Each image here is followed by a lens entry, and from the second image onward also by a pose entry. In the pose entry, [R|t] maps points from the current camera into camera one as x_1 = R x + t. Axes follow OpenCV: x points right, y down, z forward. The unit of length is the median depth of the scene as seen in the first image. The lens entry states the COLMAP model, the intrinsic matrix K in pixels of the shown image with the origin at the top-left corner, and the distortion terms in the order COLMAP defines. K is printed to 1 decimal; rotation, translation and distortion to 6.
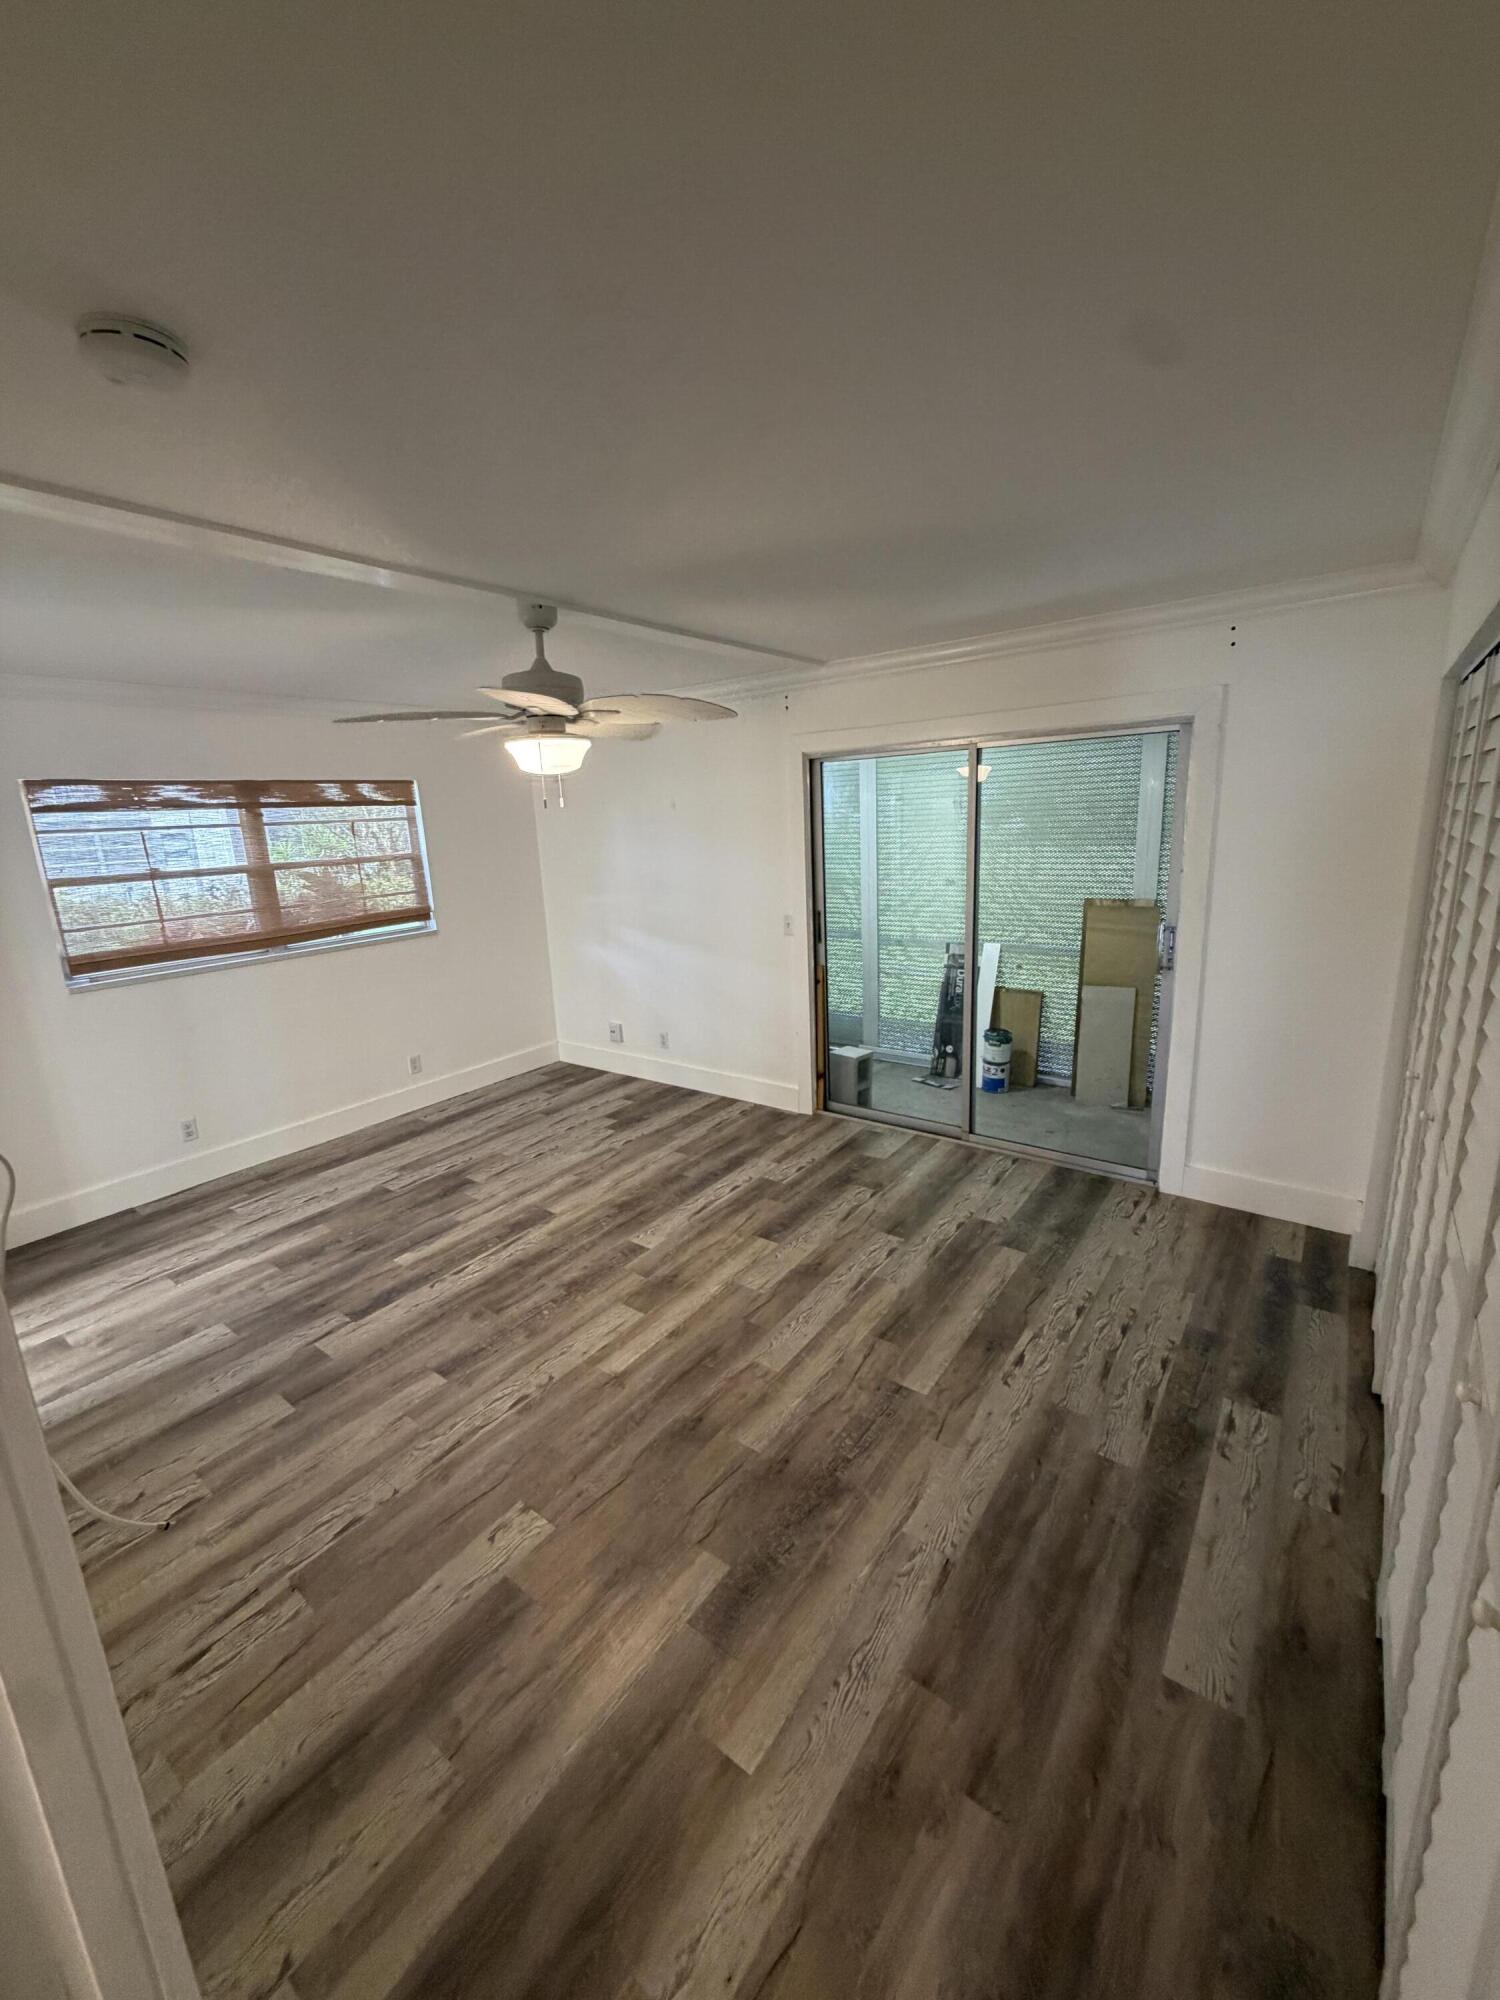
lens RADIAL K [[799.0, 0, 740.4], [0, 799.0, 986.4], [0, 0, 1]] dist [0.003679, -0.000076]
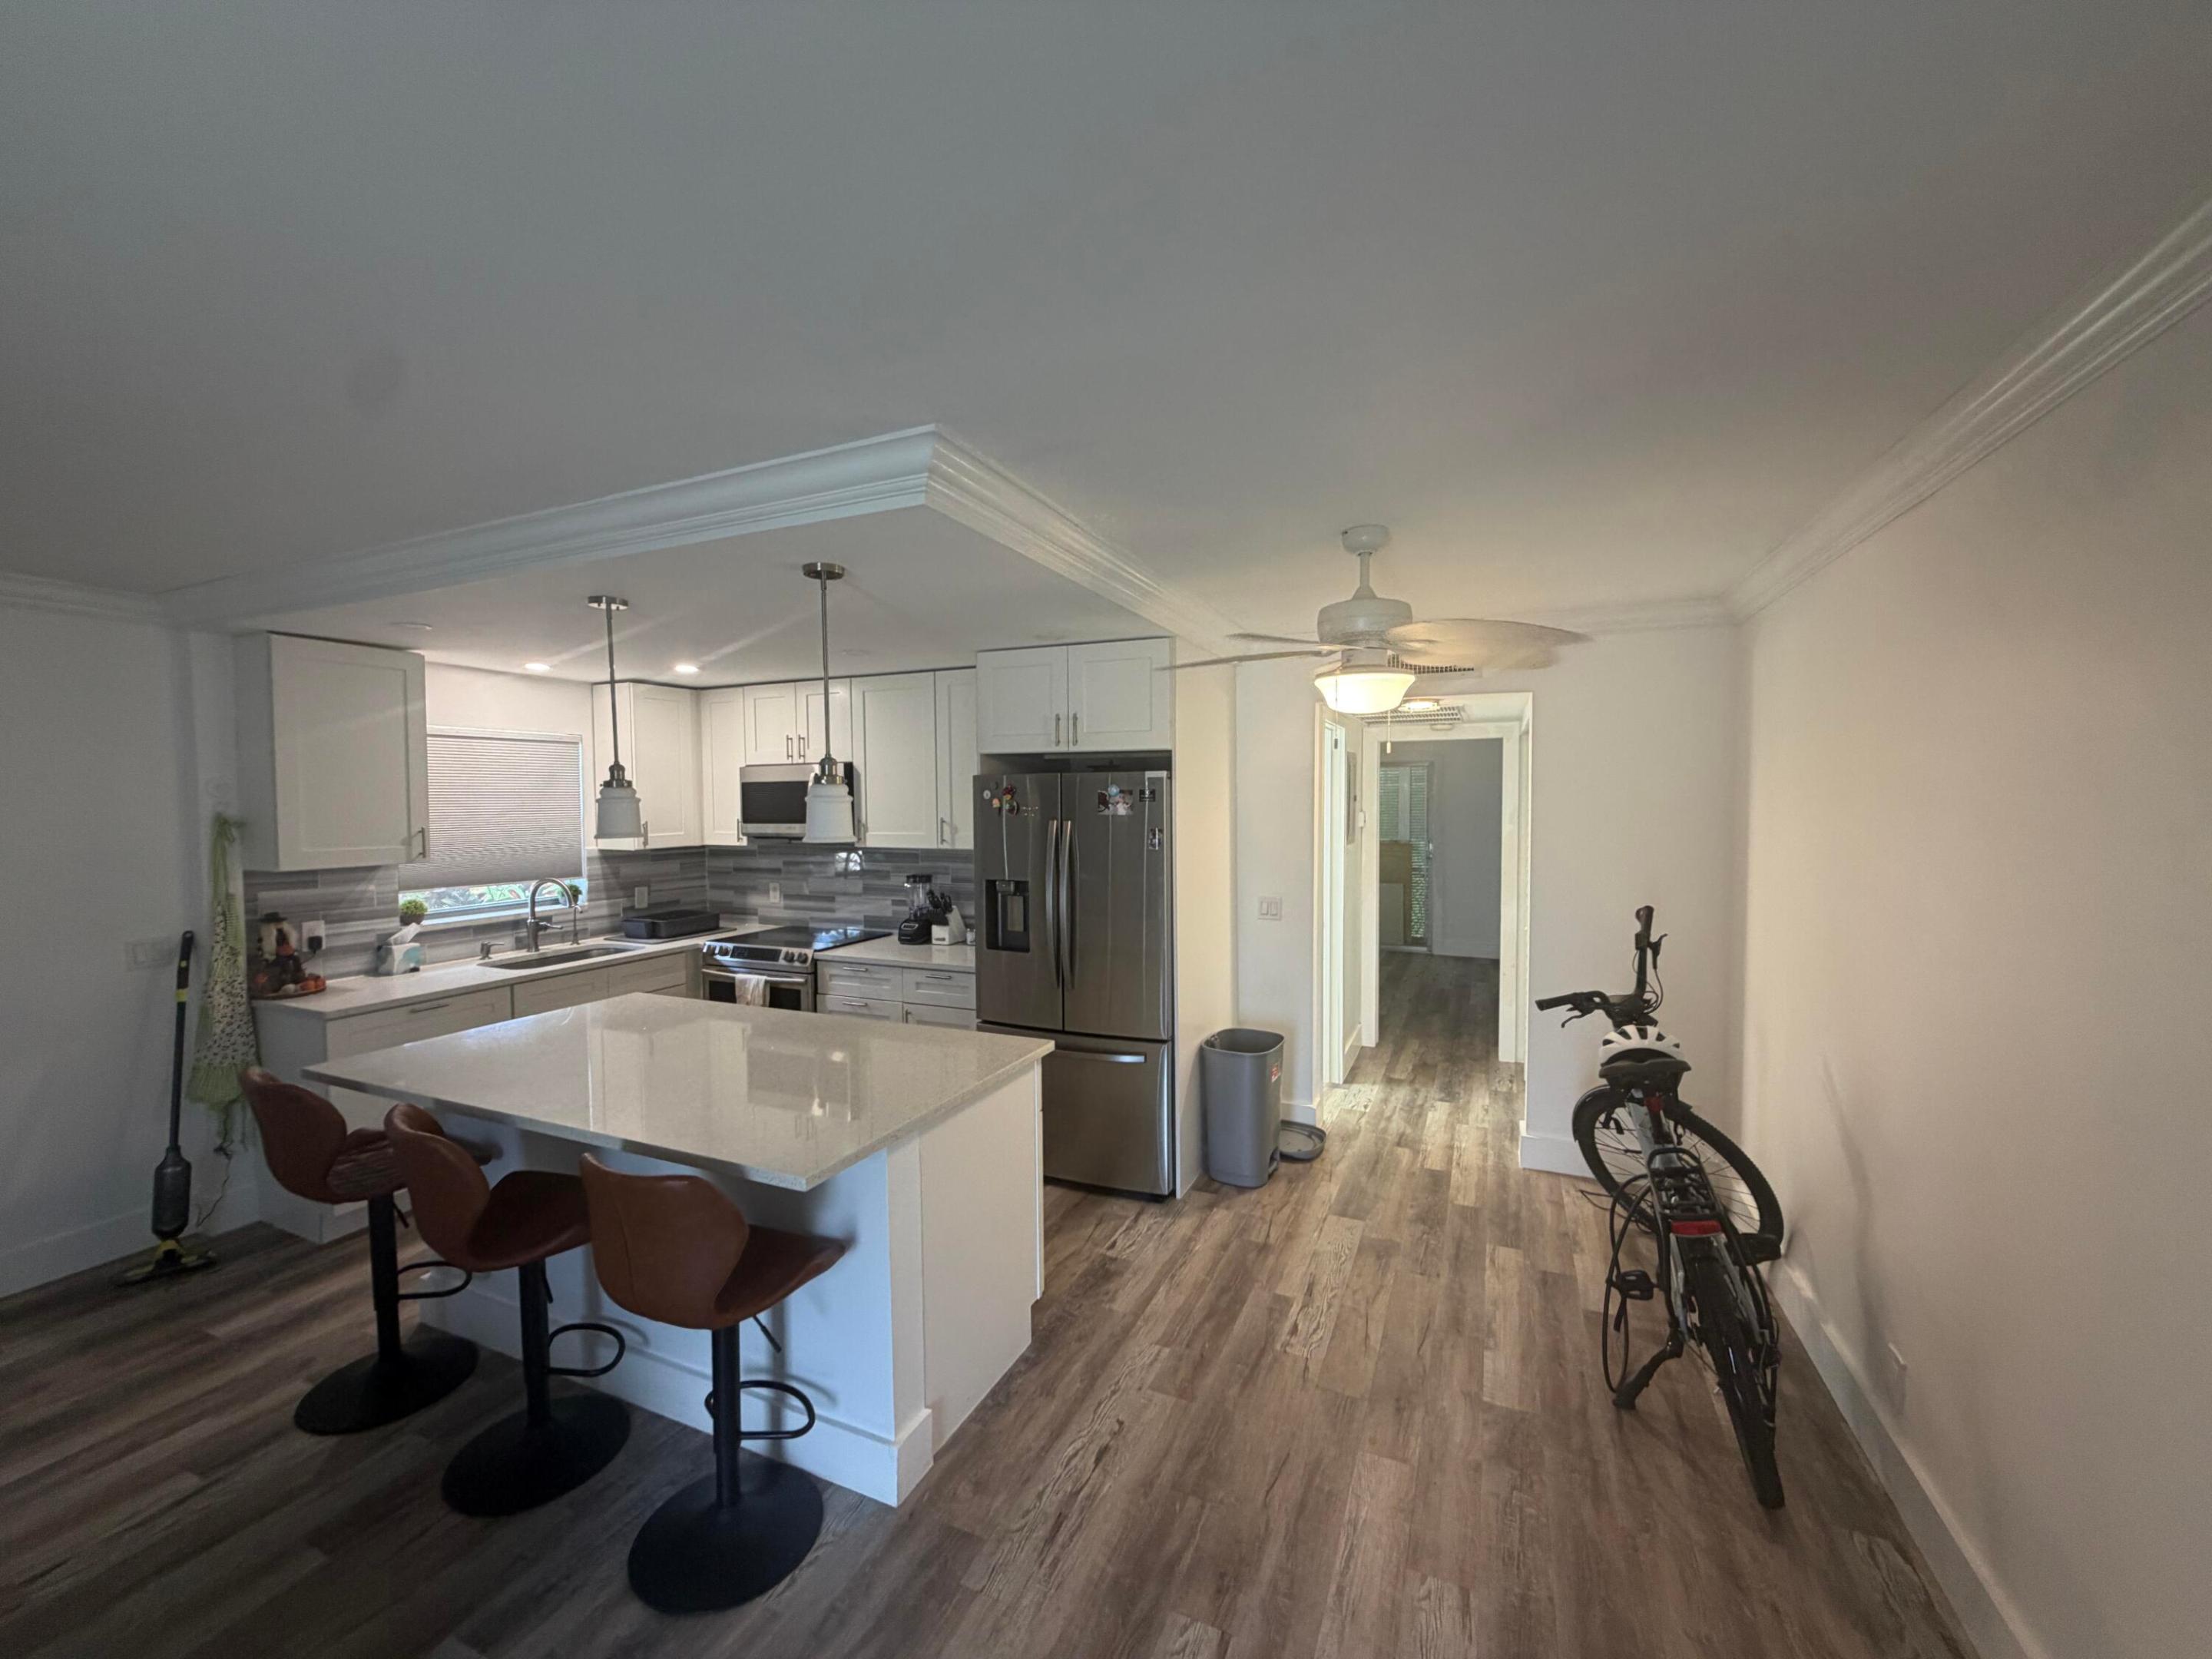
lens RADIAL K [[883.7, 0, 1098.9], [0, 883.7, 828.7], [0, 0, 1]] dist [0.003679, -0.000076]
pose [[0.973248, 0.026709, 0.228199, -1.112838], [0.017464, 0.981747, -0.189389, 0.398936], [-0.229092, 0.188308, 0.955017, -1.422305]]
